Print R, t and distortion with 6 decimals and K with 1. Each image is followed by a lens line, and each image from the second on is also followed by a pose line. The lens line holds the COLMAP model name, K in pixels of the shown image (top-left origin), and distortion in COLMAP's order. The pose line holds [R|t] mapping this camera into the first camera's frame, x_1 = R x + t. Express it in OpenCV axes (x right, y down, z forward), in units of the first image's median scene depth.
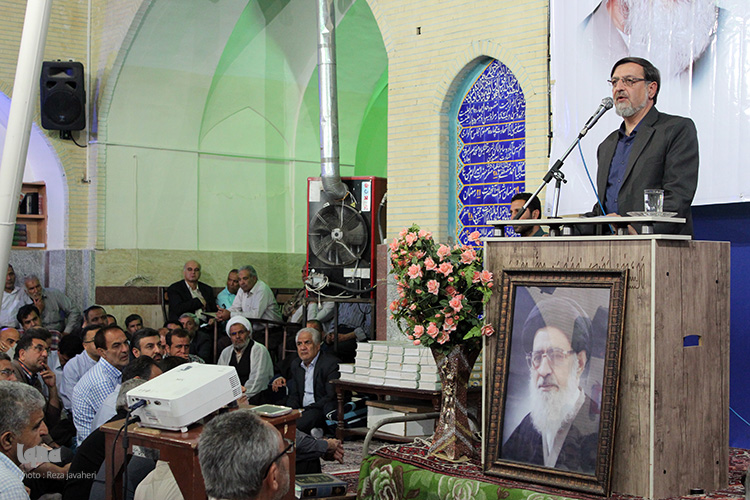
lens RADIAL K [[1282.4, 0, 375.0], [0, 1282.4, 250.0], [0, 0, 1]] dist [0.039585, 0.041642]
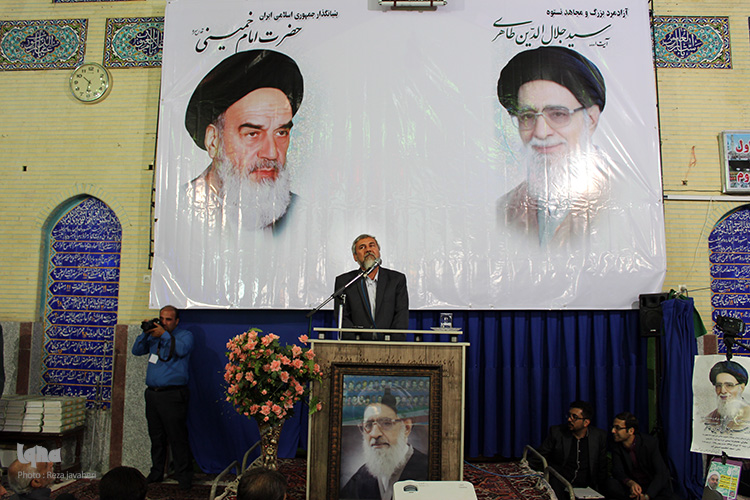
lens RADIAL K [[676.5, 0, 375.0], [0, 676.5, 250.0], [0, 0, 1]] dist [-0.080926, 0.004946]
pose [[0.681497, 0.090186, 0.726242, -0.235297], [-0.023789, 0.994583, -0.101186, -0.019511], [-0.731434, 0.051681, 0.679951, 0.248522]]
